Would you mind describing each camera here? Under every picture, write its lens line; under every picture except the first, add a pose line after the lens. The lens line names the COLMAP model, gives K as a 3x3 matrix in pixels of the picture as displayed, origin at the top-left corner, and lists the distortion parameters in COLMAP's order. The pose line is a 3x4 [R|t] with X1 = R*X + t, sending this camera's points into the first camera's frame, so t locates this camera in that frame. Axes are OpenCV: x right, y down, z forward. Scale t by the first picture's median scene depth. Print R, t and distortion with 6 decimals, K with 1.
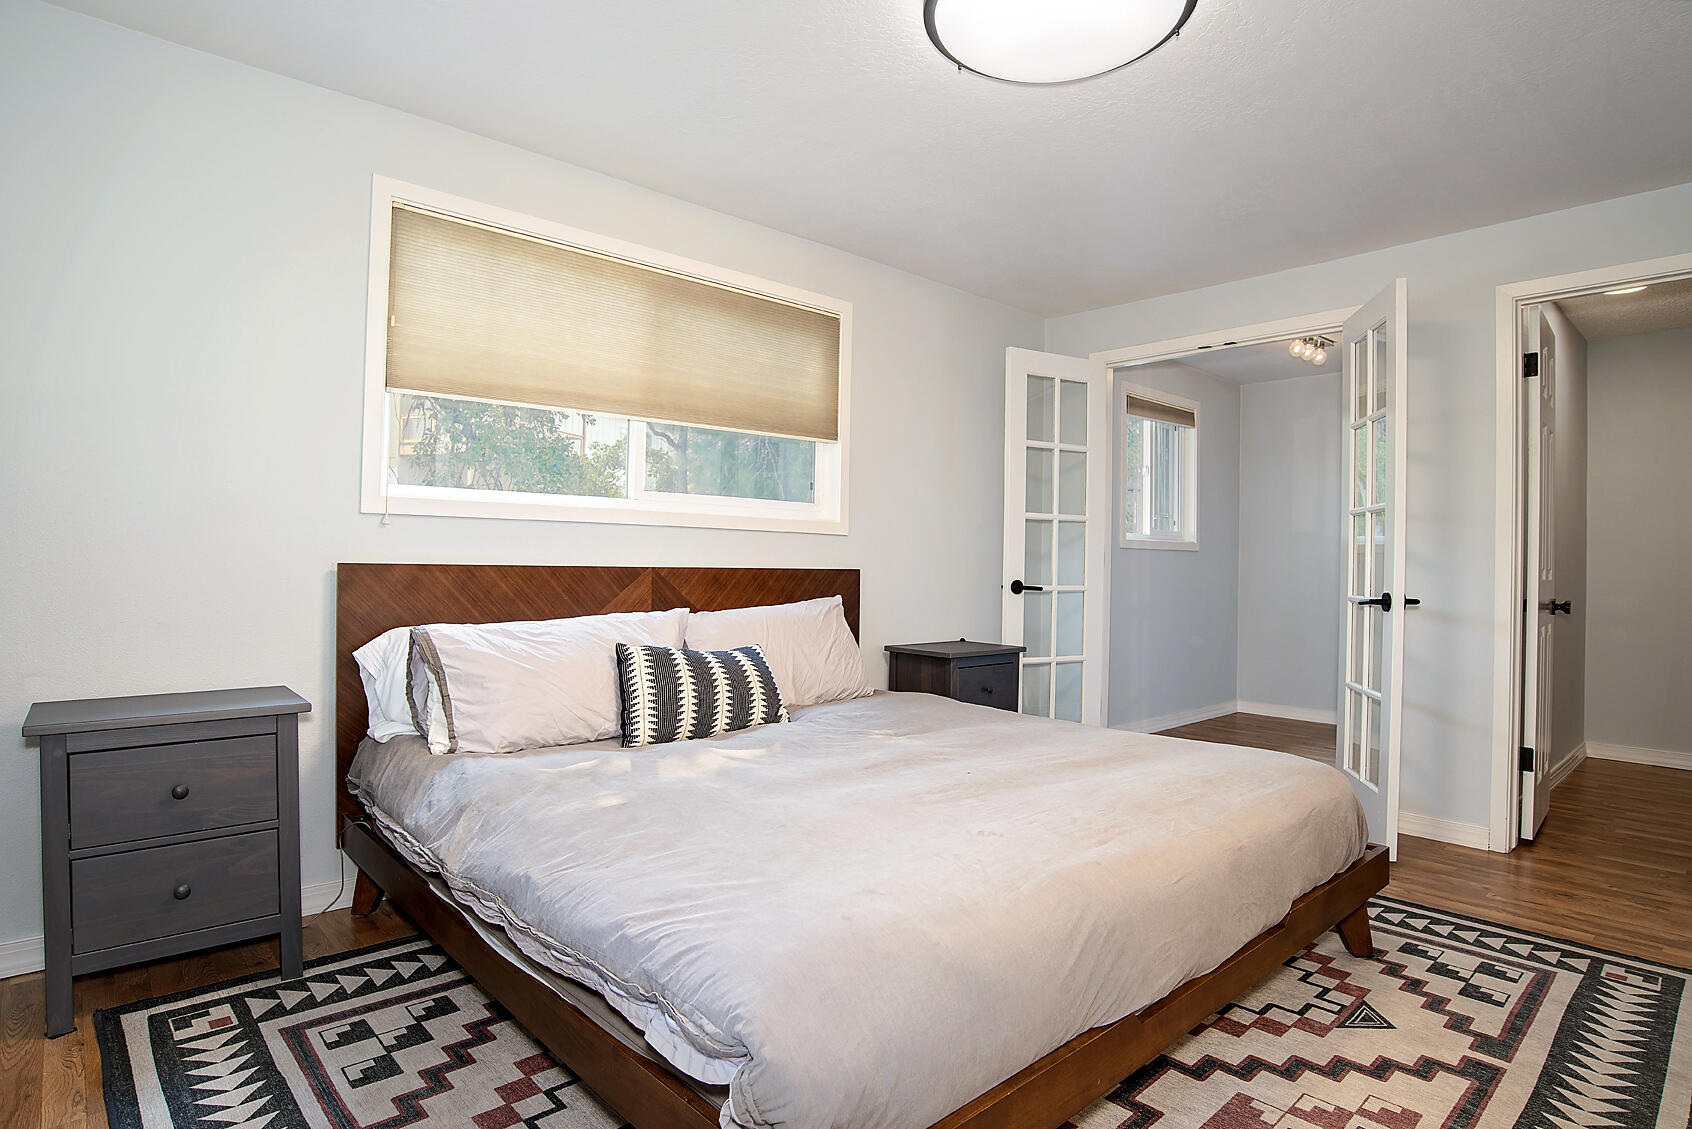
lens RADIAL K [[904.4, 0, 853.9], [0, 904.4, 556.6], [0, 0, 1]] dist [-0.061445, 0.027024]
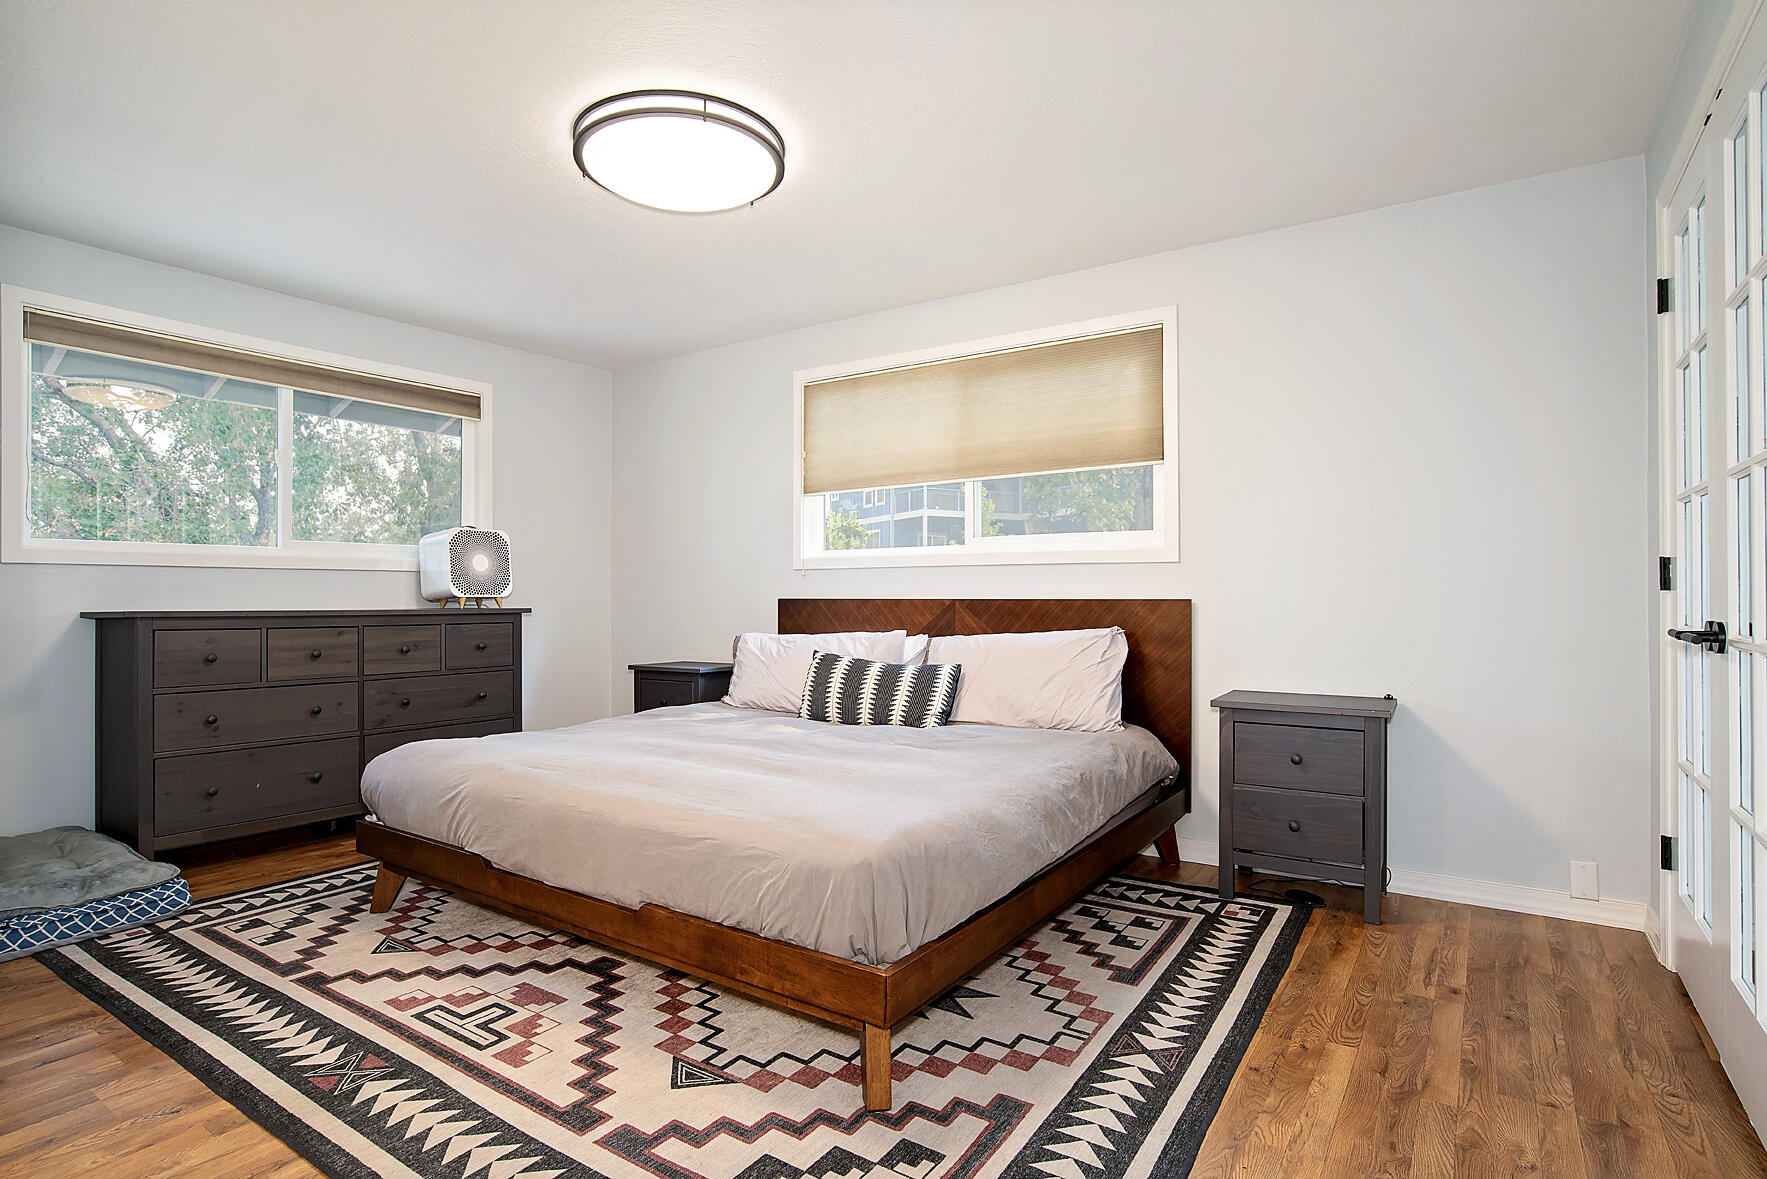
lens RADIAL K [[908.6, 0, 894.9], [0, 908.6, 599.0], [0, 0, 1]] dist [-0.034948, 0.015314]
pose [[0.236129, -0.007123, -0.971696, 1.171994], [0.013690, 0.999898, -0.004003, 0.018902], [0.971625, -0.012357, 0.236202, 0.739744]]
